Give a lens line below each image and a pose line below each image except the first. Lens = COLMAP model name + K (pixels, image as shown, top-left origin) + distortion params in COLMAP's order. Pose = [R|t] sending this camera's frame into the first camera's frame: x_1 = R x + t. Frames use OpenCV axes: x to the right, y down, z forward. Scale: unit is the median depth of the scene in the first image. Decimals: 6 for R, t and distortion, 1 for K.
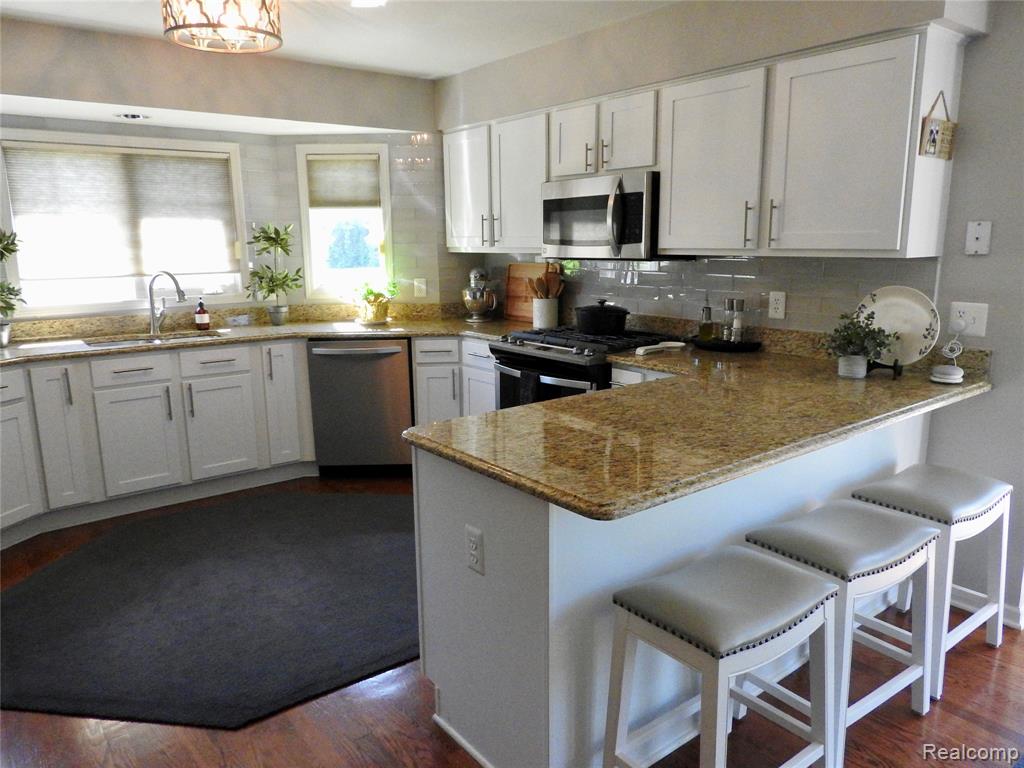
lens RADIAL K [[729.8, 0, 512.0], [0, 729.8, 384.0], [0, 0, 1]] dist [0.008263, -0.005603]
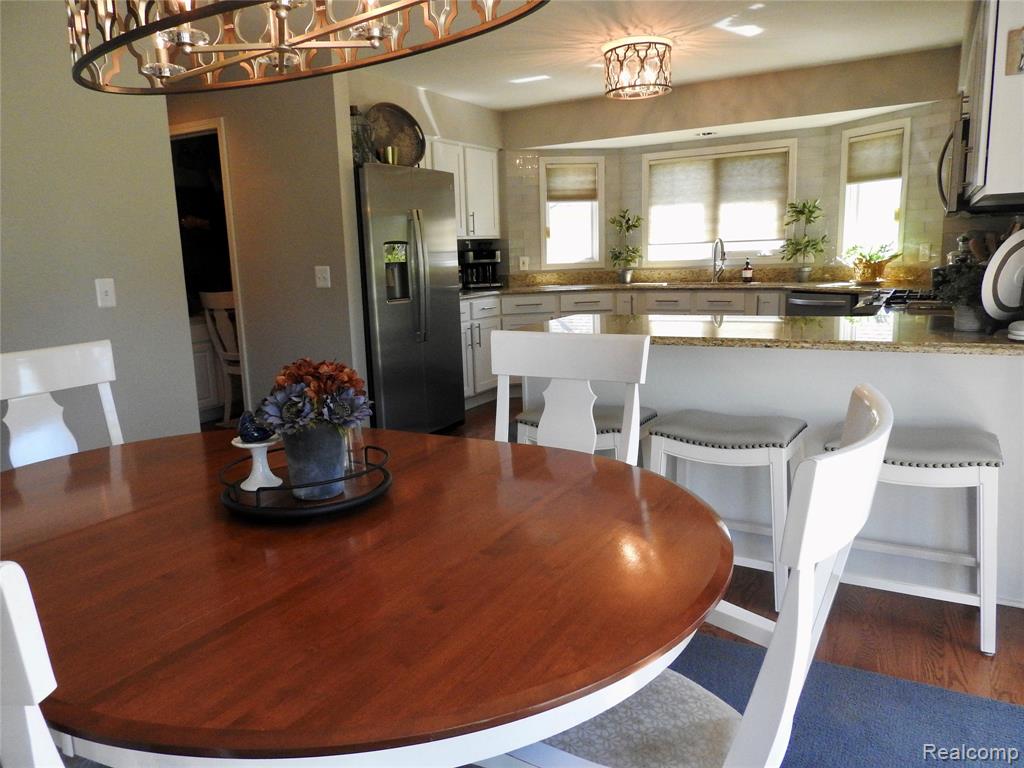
lens RADIAL K [[729.8, 0, 512.0], [0, 729.8, 384.0], [0, 0, 1]] dist [0.008263, -0.005603]
pose [[0.382866, 0.163863, -0.909155, 0.704215], [-0.150581, 0.982050, 0.113588, 0.024230], [0.911449, 0.093413, 0.400668, 0.078474]]
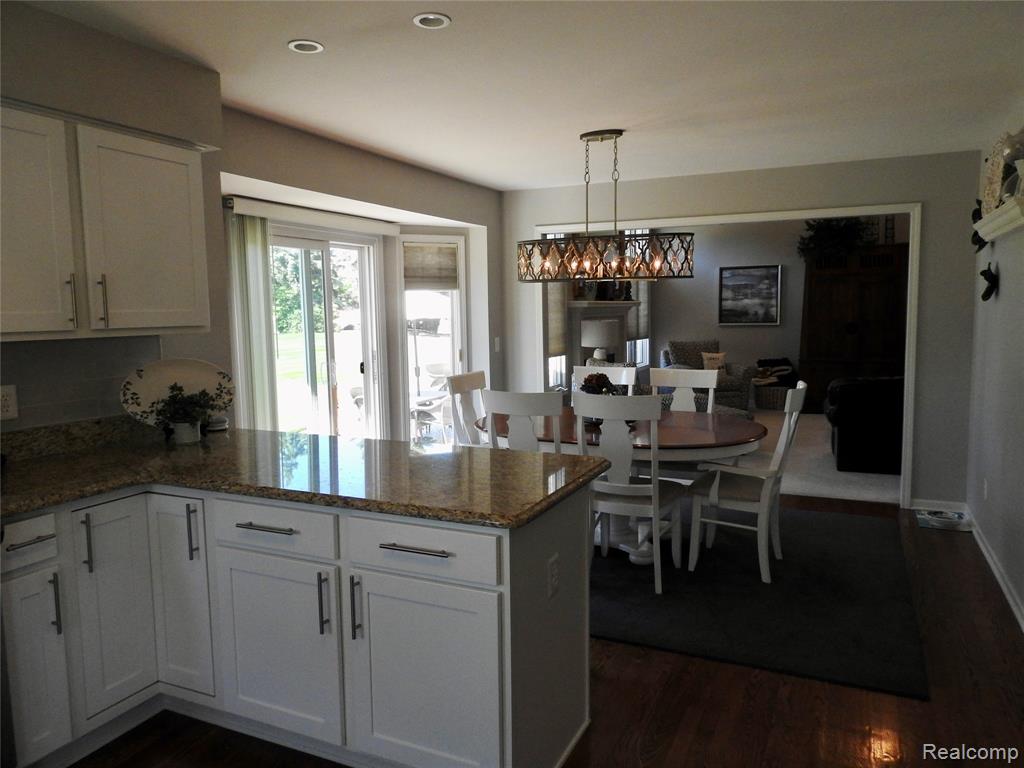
lens RADIAL K [[717.6, 0, 512.0], [0, 717.6, 384.0], [0, 0, 1]] dist [0.006308, -0.003791]
pose [[-0.459768, -0.075499, 0.884824, -0.446720], [0.191414, 0.964533, 0.181762, -0.126269], [-0.867164, 0.252936, -0.429010, 0.656918]]
